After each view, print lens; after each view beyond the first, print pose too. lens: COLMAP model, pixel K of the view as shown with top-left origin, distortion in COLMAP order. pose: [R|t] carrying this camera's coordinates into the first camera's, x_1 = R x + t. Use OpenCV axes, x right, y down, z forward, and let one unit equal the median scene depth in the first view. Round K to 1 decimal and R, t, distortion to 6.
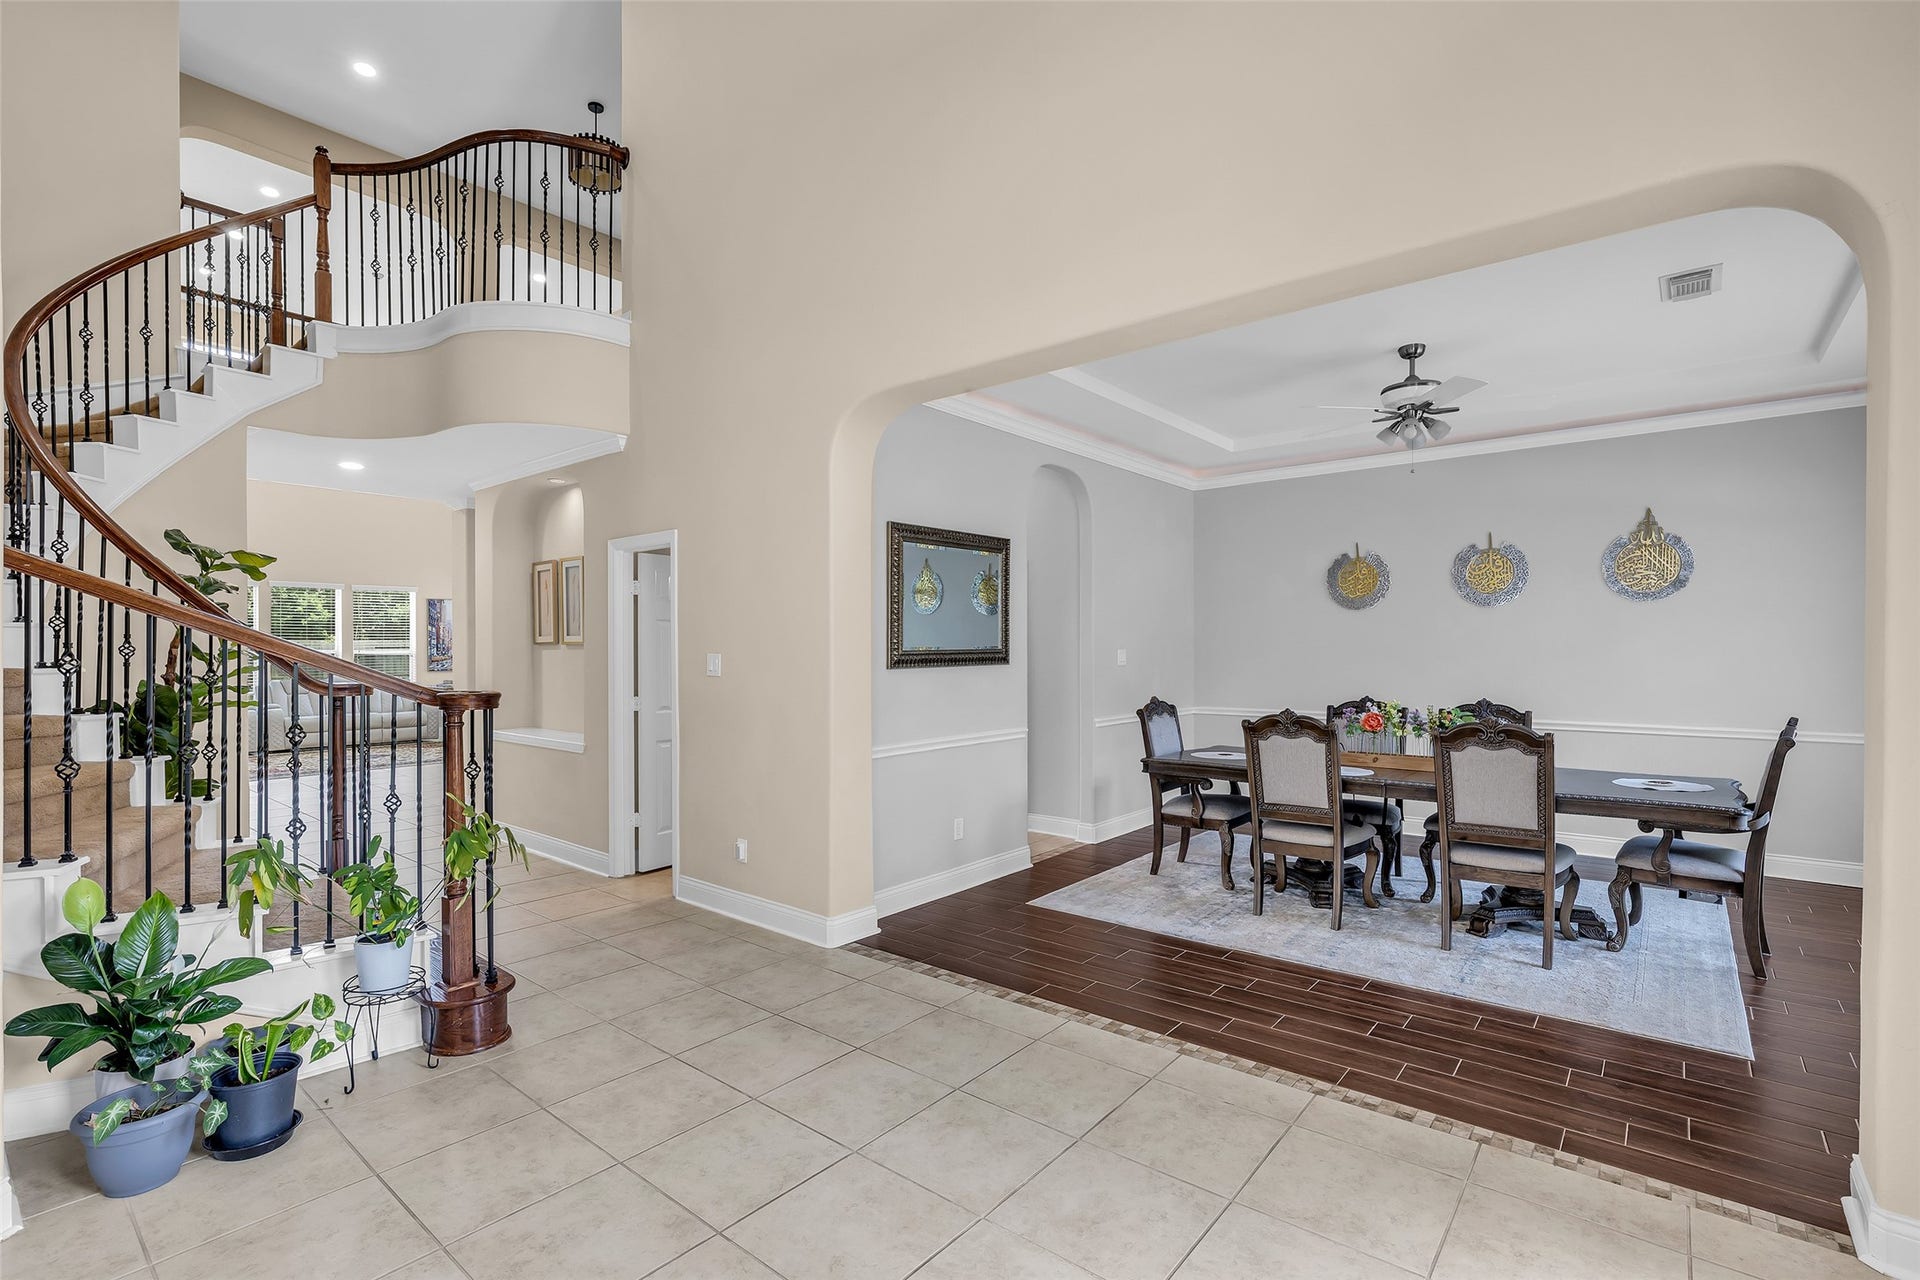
lens RADIAL K [[886.0, 0, 964.6], [0, 886.0, 646.1], [0, 0, 1]] dist [-0.016113, 0.002773]
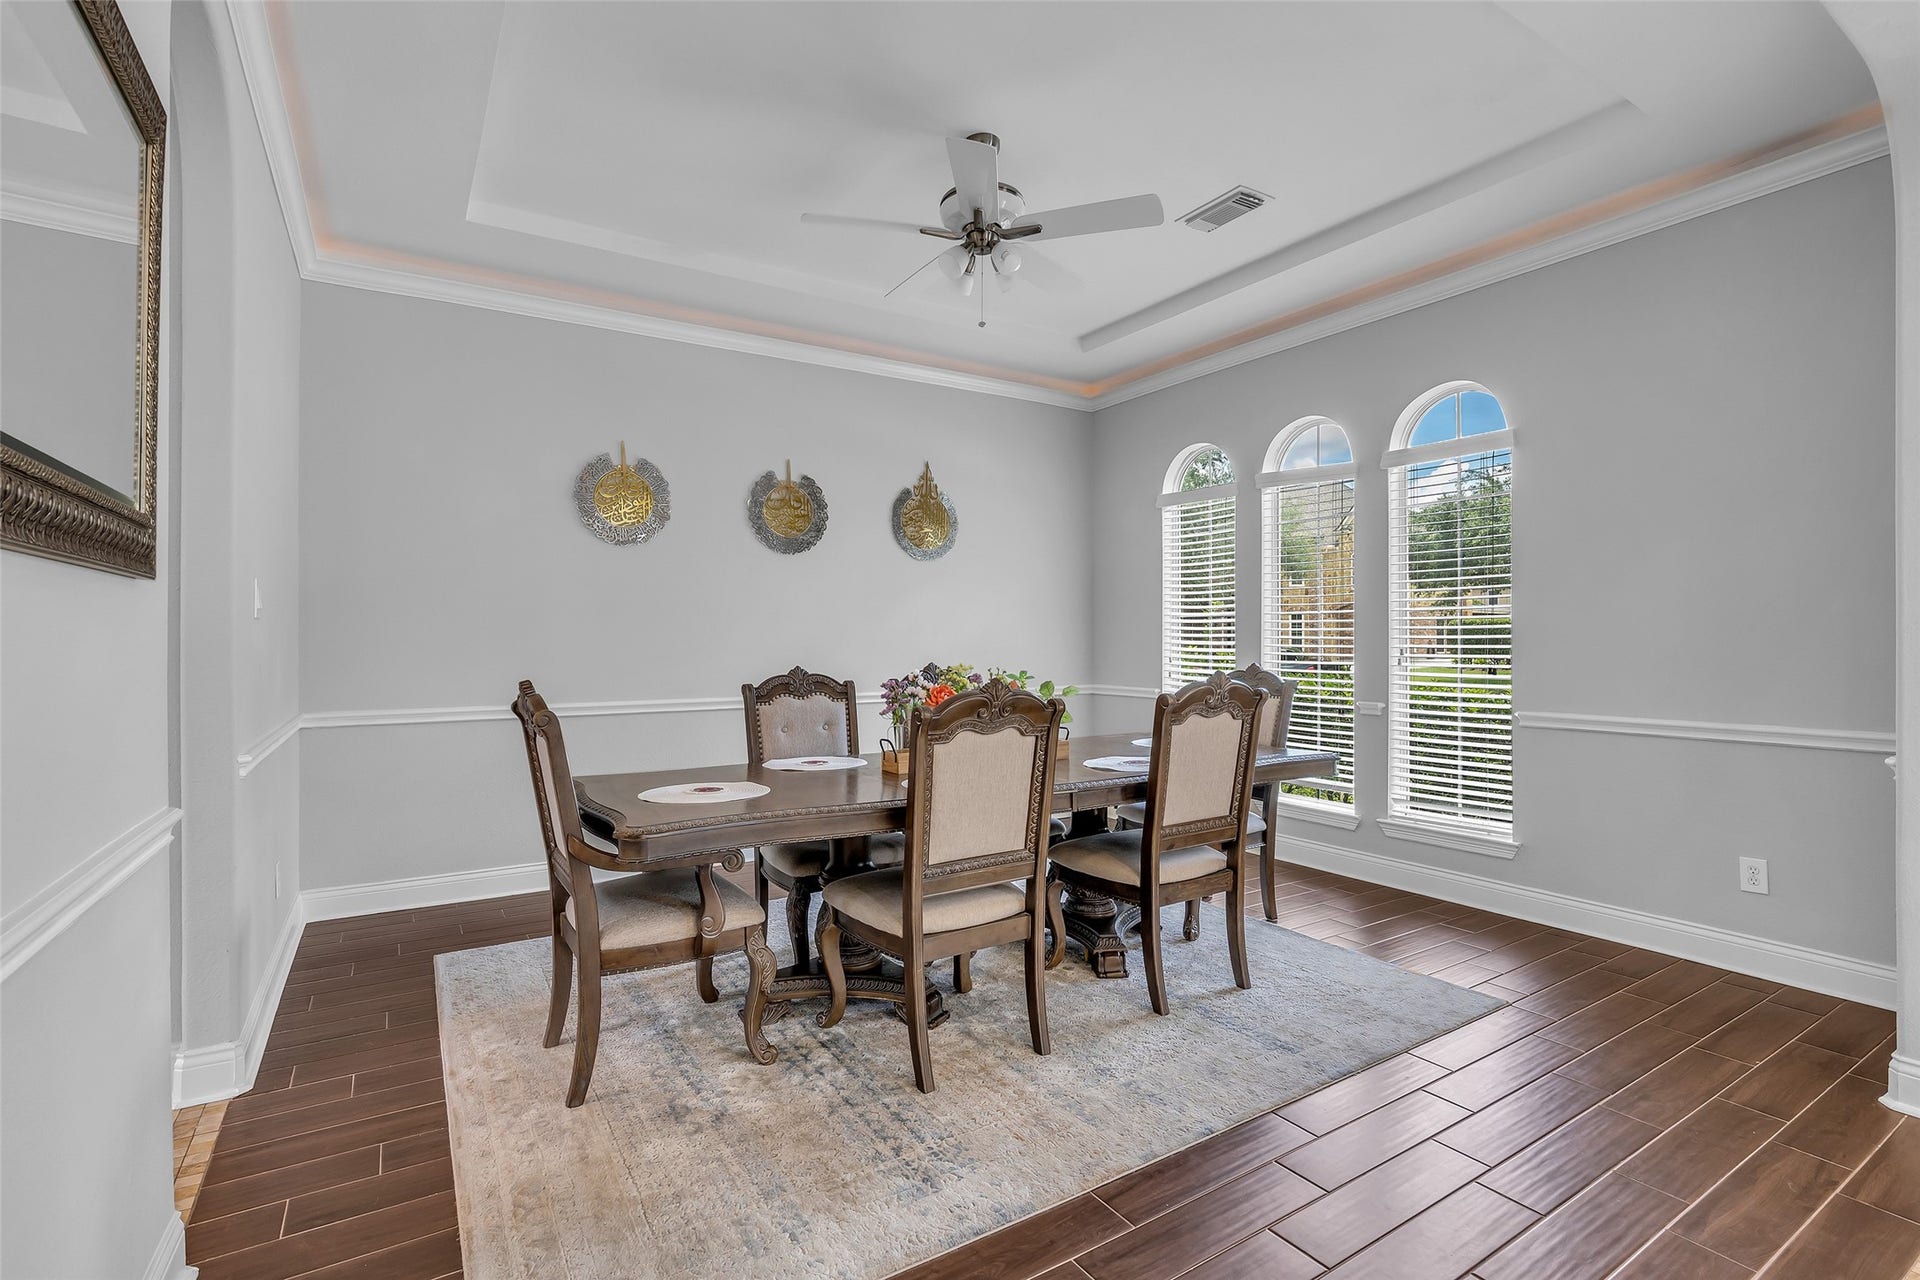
lens RADIAL K [[886.0, 0, 957.1], [0, 886.0, 638.2], [0, 0, 1]] dist [-0.016113, 0.002773]
pose [[0.319284, 0.006370, 0.947638, -0.131751], [0.002187, 0.999970, -0.007459, 0.044949], [-0.947657, 0.004454, 0.319260, 0.748240]]
